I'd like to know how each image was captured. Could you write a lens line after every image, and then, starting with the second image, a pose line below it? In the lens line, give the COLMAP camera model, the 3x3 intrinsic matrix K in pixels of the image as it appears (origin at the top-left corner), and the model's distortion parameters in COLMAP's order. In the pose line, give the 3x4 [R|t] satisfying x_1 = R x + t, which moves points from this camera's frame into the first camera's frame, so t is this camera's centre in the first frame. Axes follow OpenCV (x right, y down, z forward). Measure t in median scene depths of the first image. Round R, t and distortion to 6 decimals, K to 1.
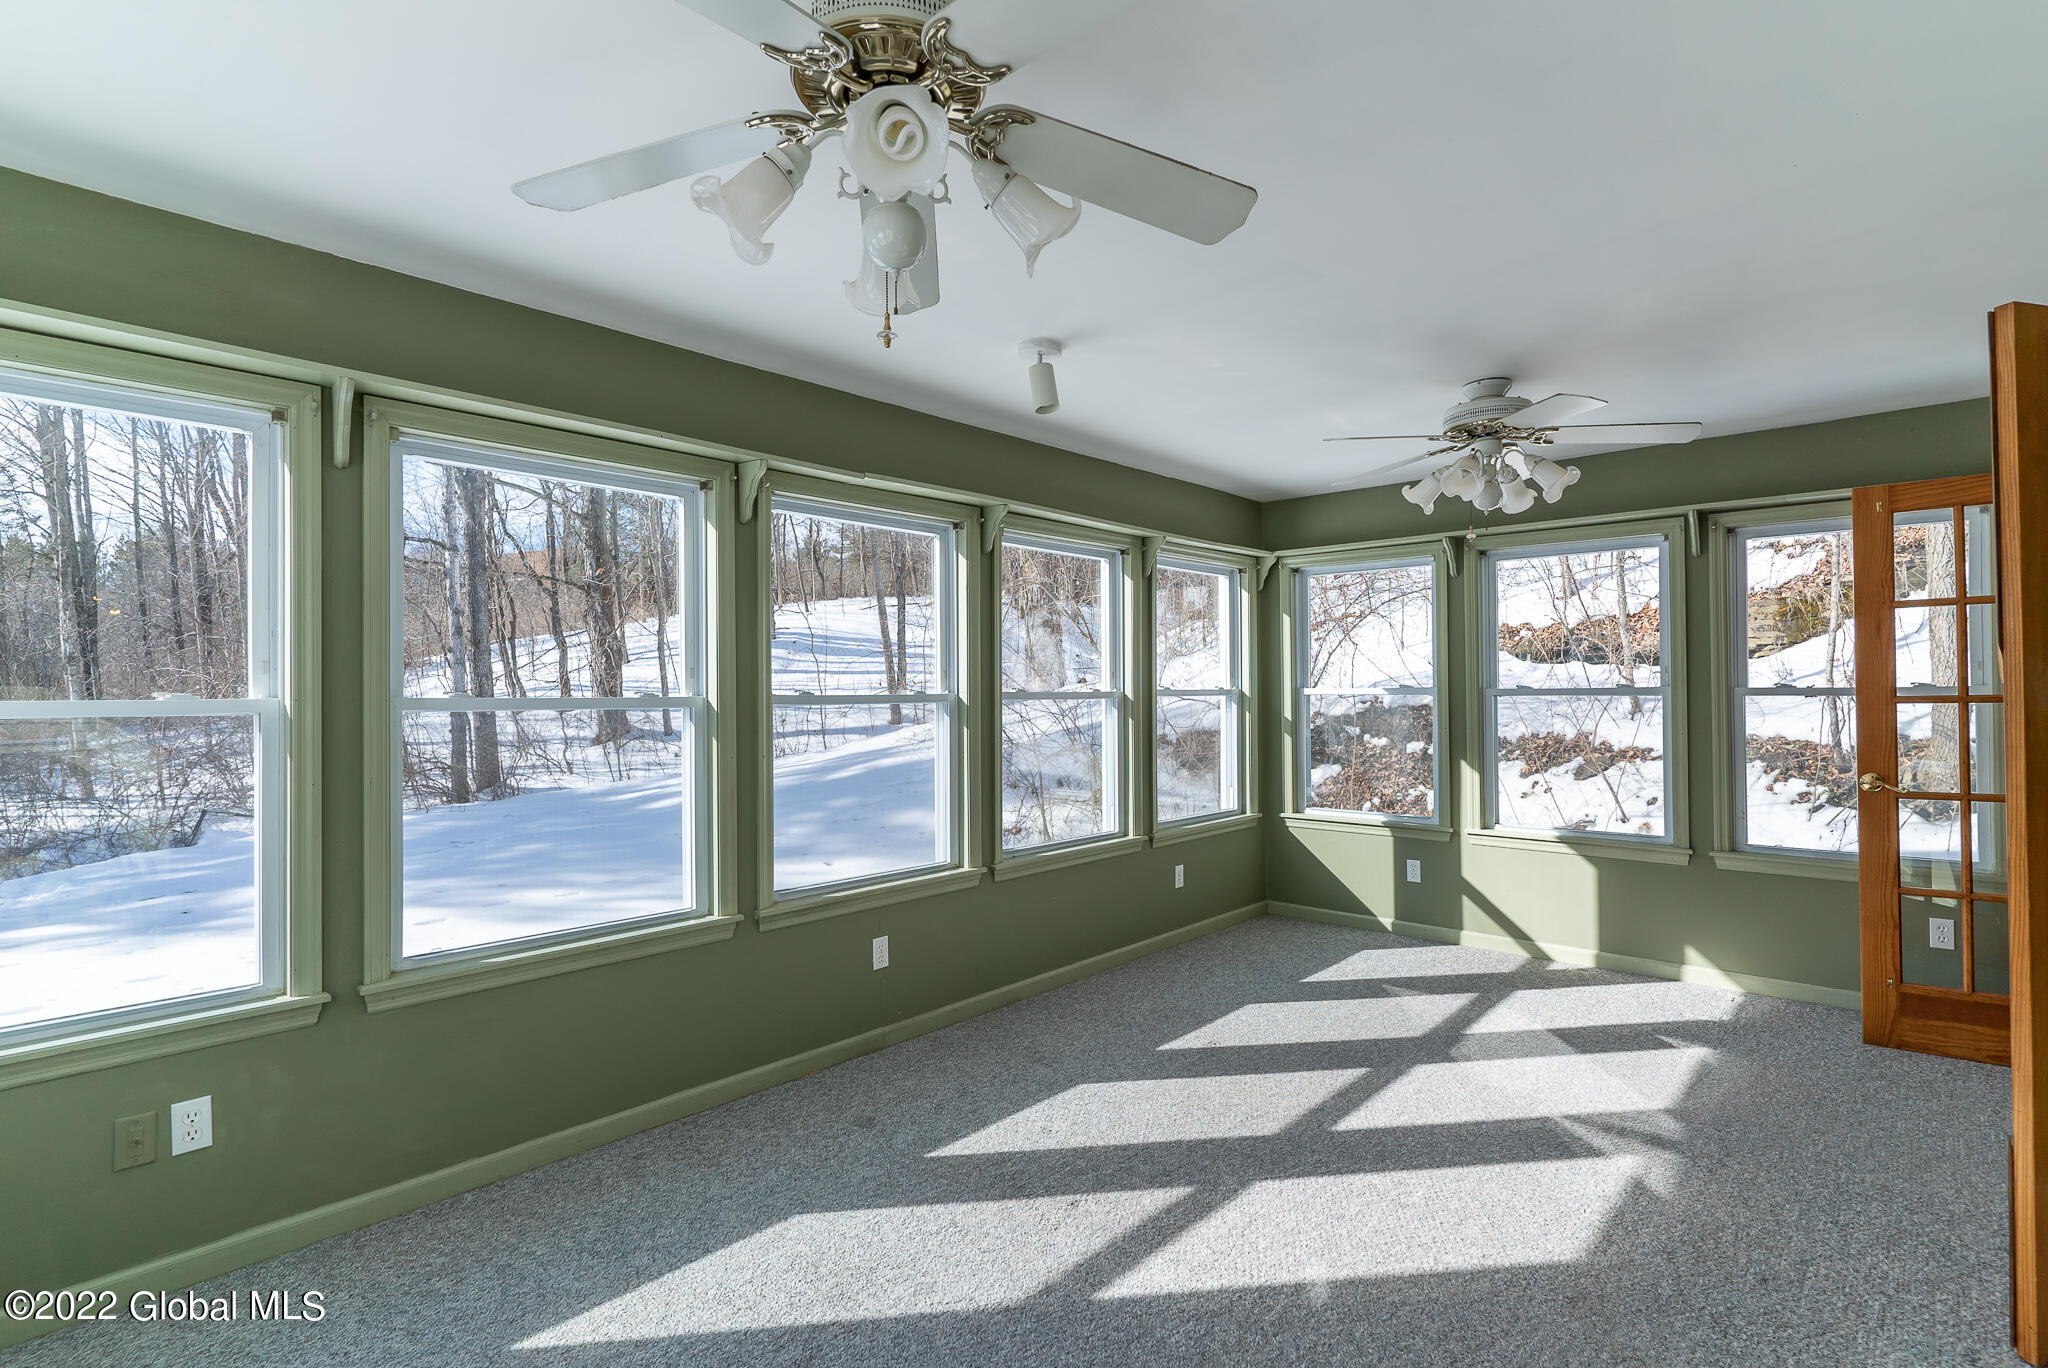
lens RADIAL K [[1005.8, 0, 987.3], [0, 1005.8, 679.1], [0, 0, 1]] dist [0.013005, 0.000274]
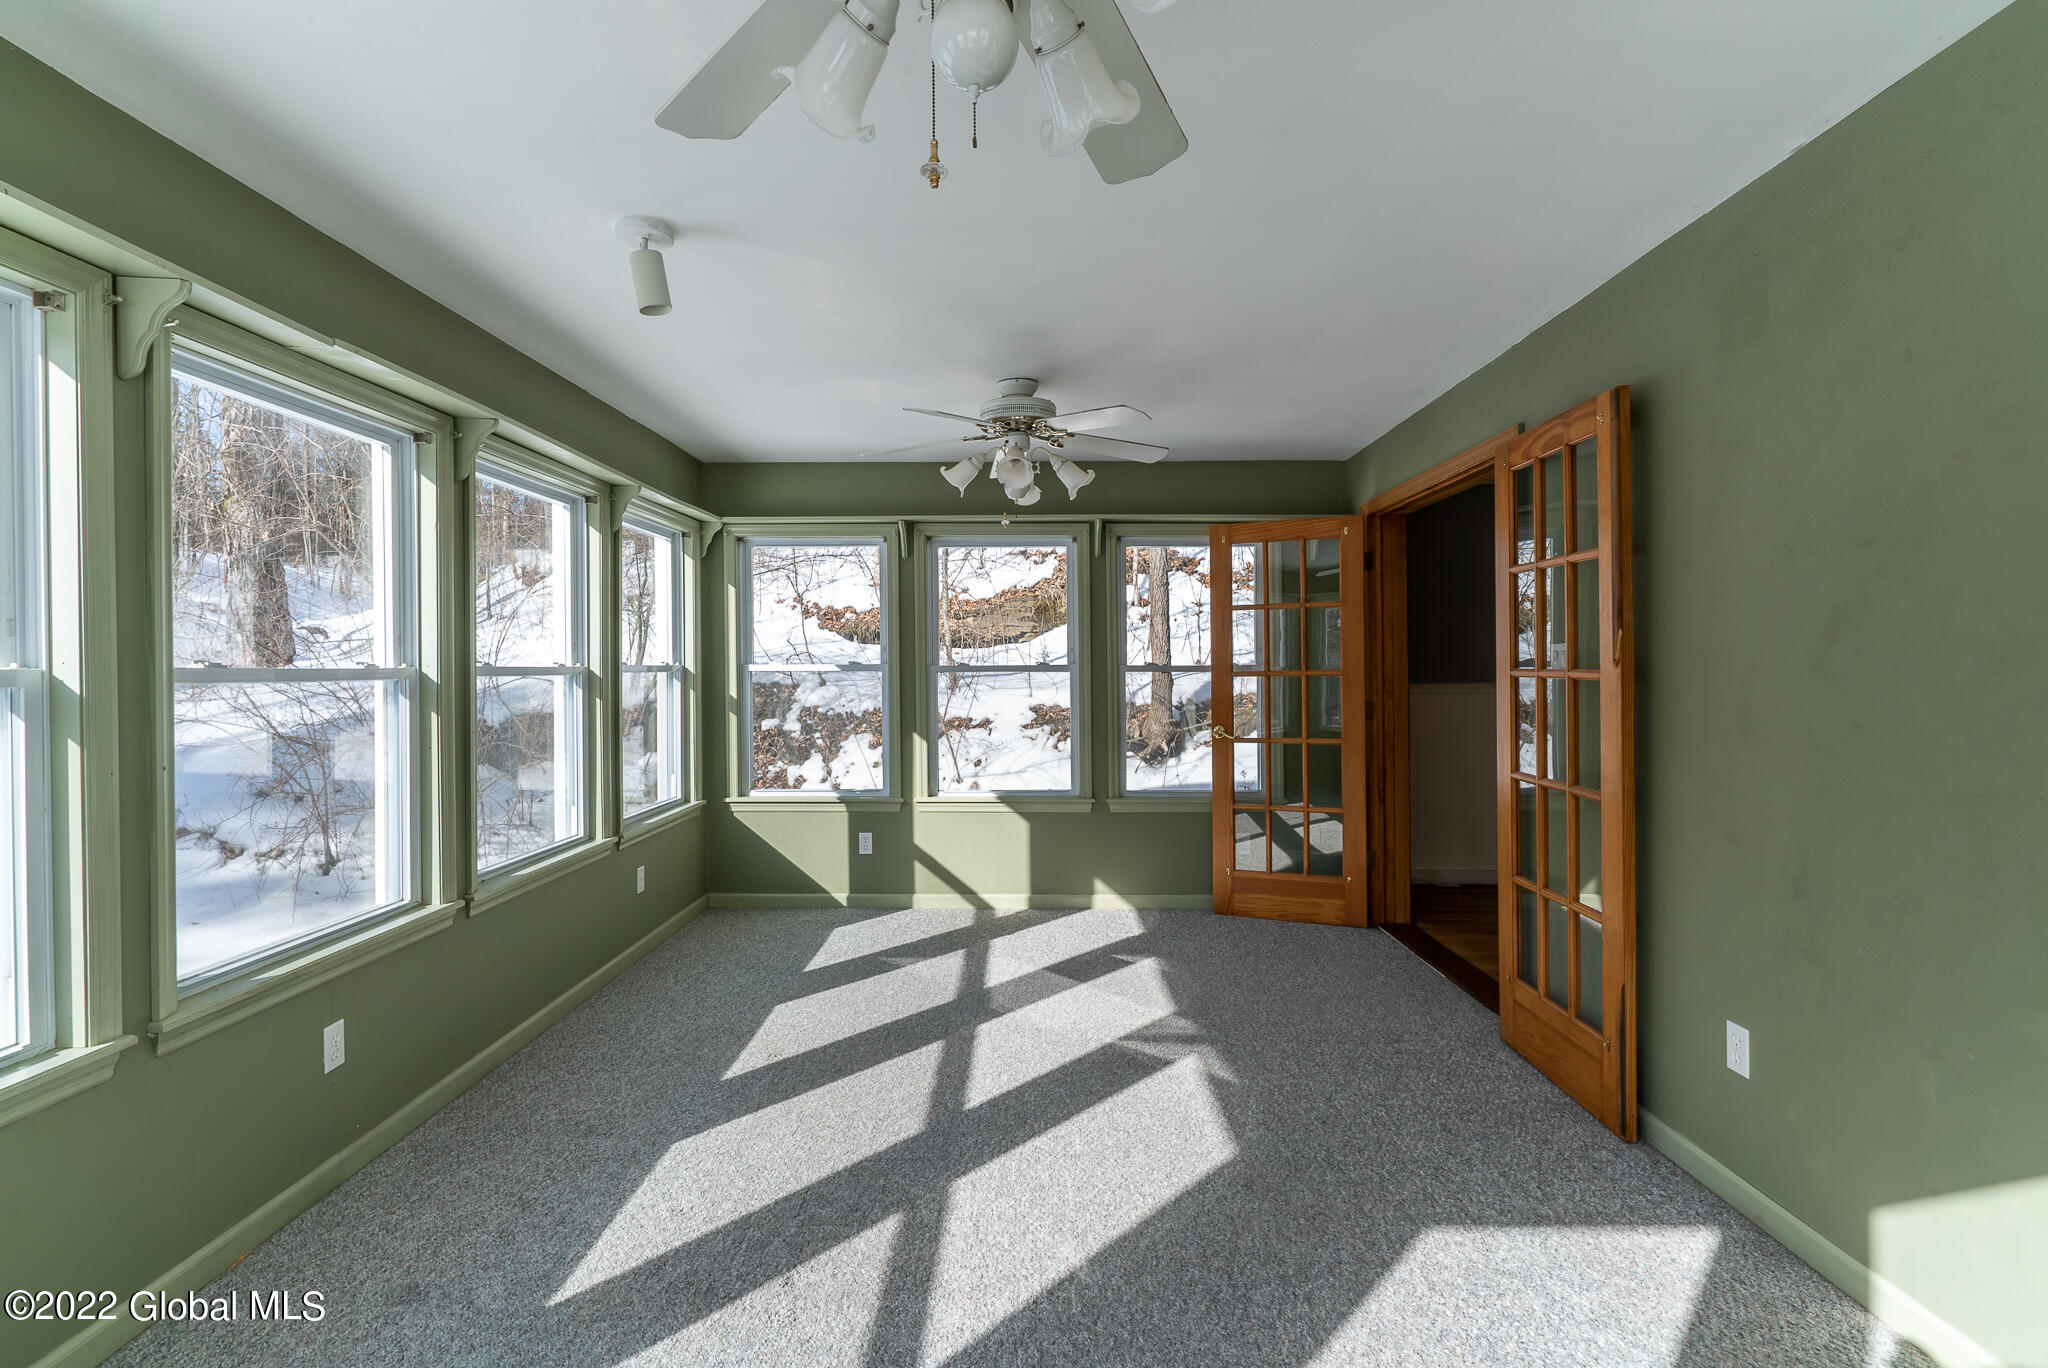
lens RADIAL K [[1032.4, 0, 1016.1], [0, 1032.4, 661.7], [0, 0, 1]] dist [-0.001302, -0.000584]
pose [[0.740100, 0.007575, 0.672454, -0.195931], [-0.009956, 0.999950, -0.000306, 0.005536], [-0.672423, -0.006469, 0.740139, 0.143773]]
